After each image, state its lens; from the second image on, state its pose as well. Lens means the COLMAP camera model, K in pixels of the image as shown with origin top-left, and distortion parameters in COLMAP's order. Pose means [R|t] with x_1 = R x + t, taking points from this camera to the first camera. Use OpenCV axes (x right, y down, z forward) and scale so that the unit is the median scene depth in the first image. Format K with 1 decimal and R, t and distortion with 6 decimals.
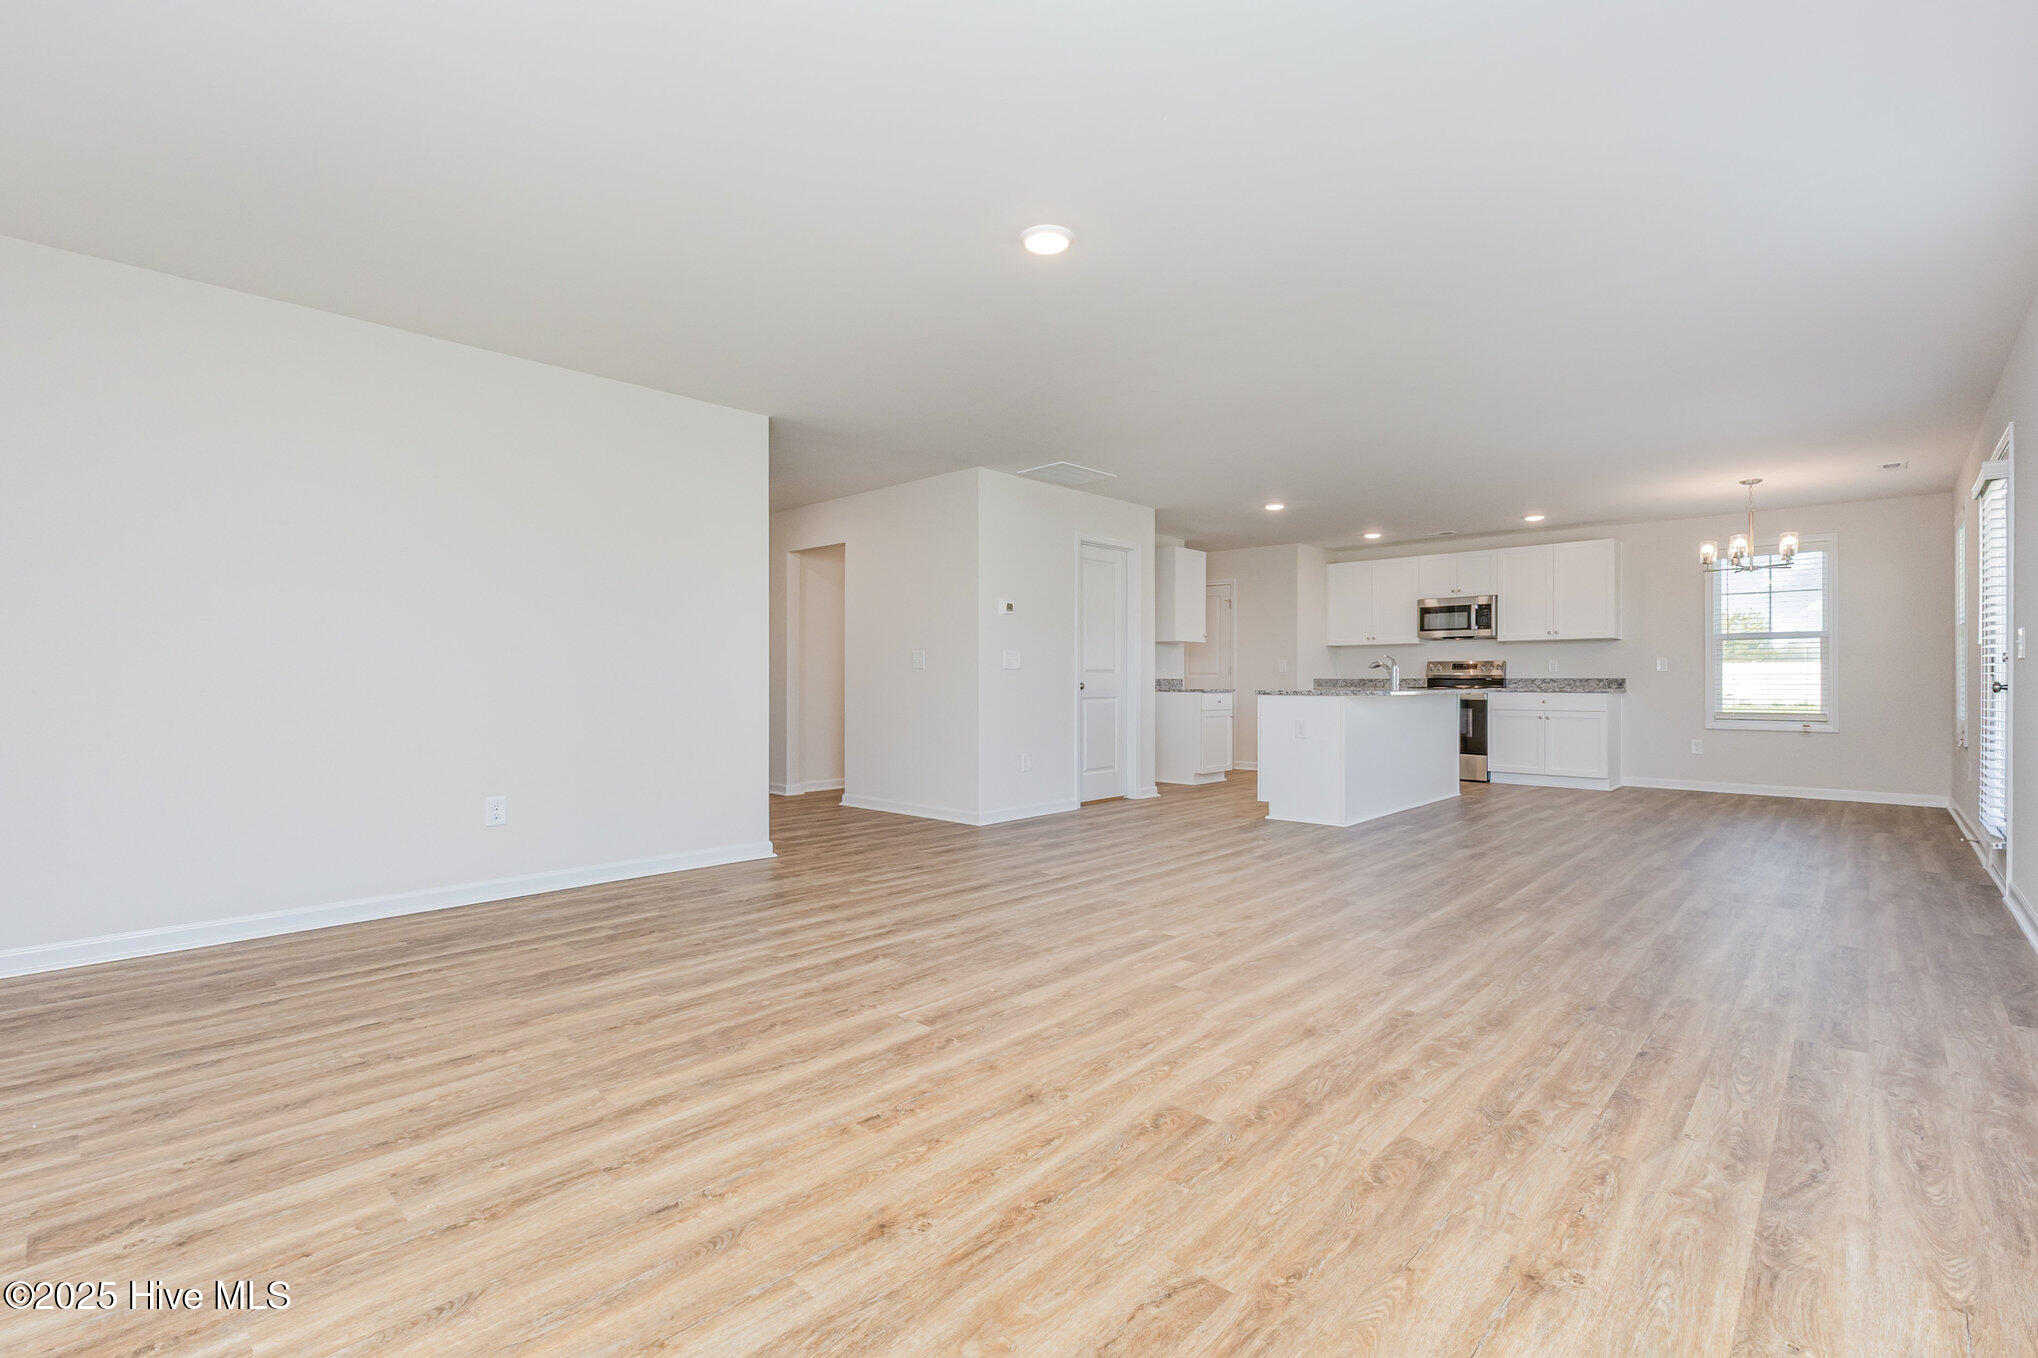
lens RADIAL K [[903.1, 0, 1026.7], [0, 903.1, 683.0], [0, 0, 1]] dist [-0.005468, 0.001230]
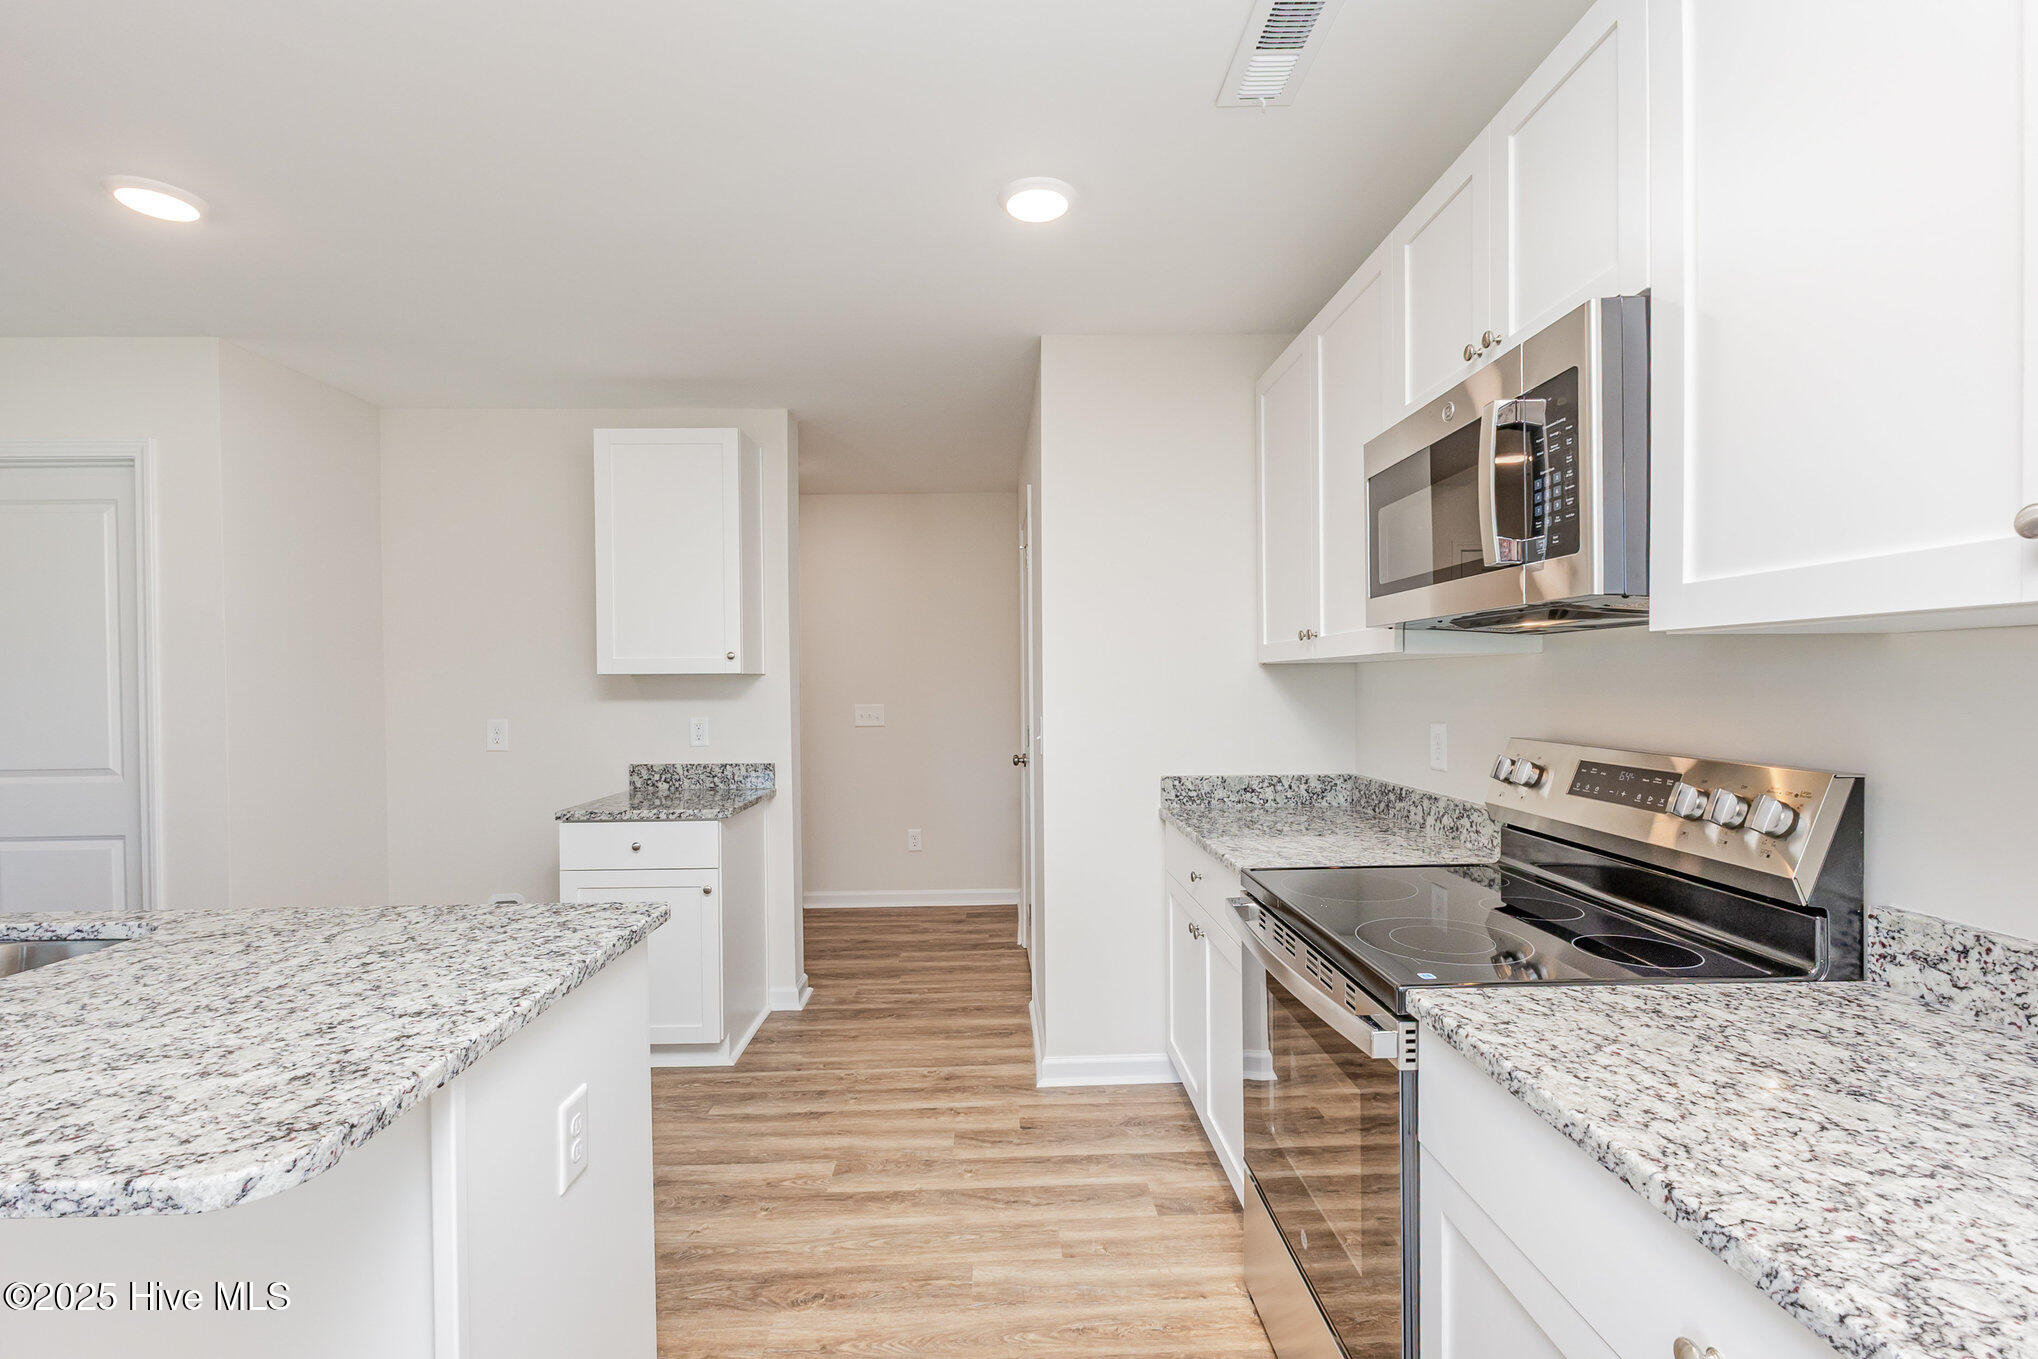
lens RADIAL K [[903.1, 0, 1033.1], [0, 903.1, 669.8], [0, 0, 1]] dist [-0.005468, 0.001230]
pose [[0.715389, -0.016104, -0.698540, 0.782394], [0.005175, 0.999829, -0.017749, -0.055895], [0.698707, 0.009083, 0.715350, 1.195006]]
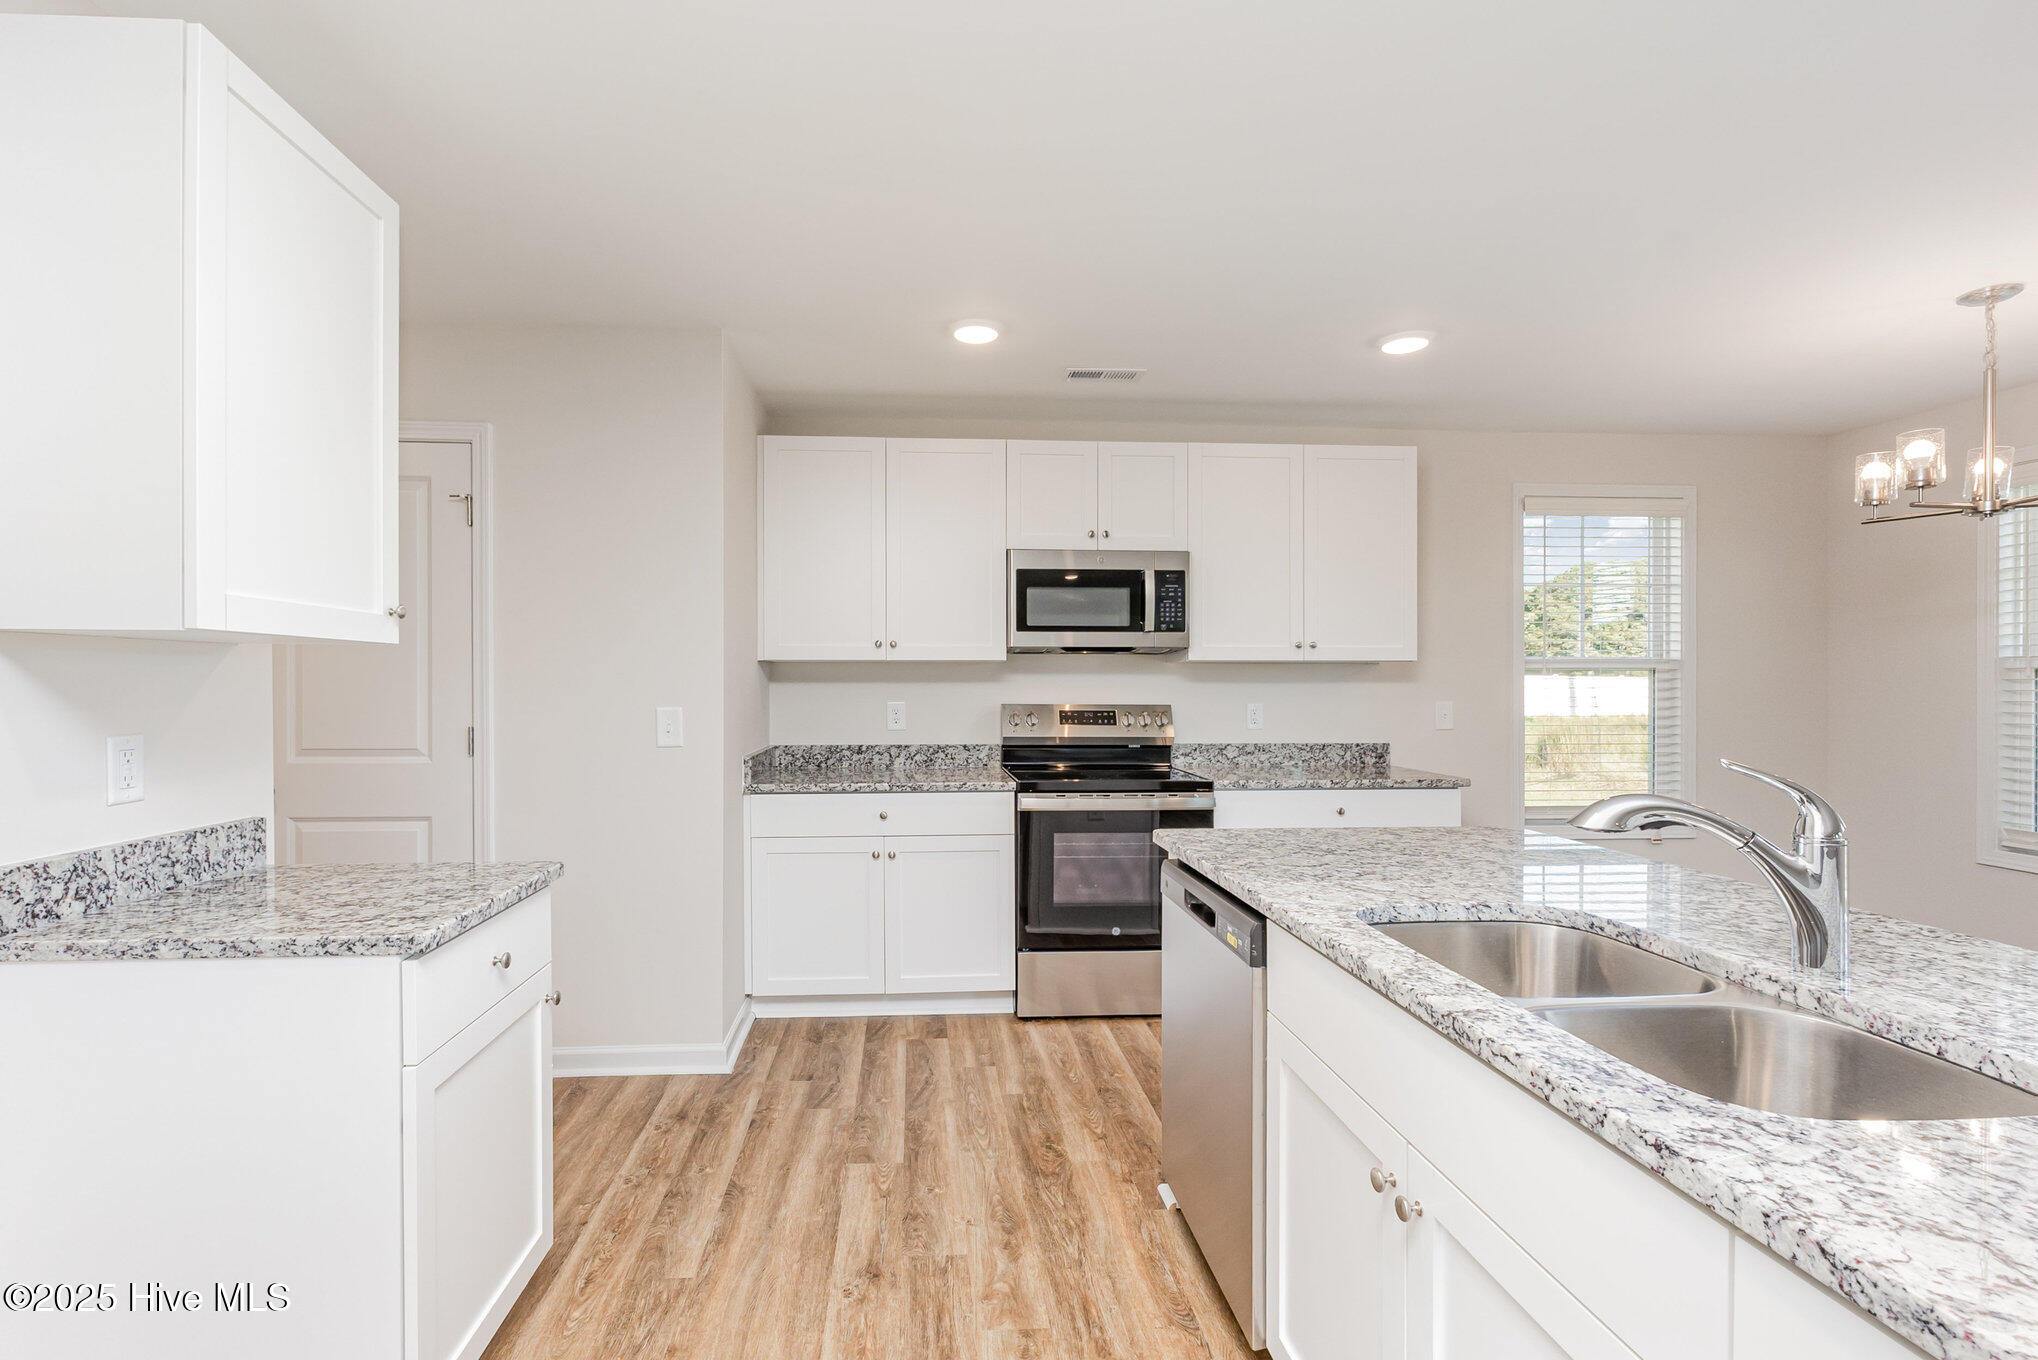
lens RADIAL K [[903.1, 0, 958.9], [0, 903.1, 668.2], [0, 0, 1]] dist [-0.005468, 0.001230]
pose [[0.687477, 0.012839, 0.726093, 0.200315], [0.002869, 0.999788, -0.020395, -0.049560], [-0.726201, 0.016104, 0.687294, 1.120359]]
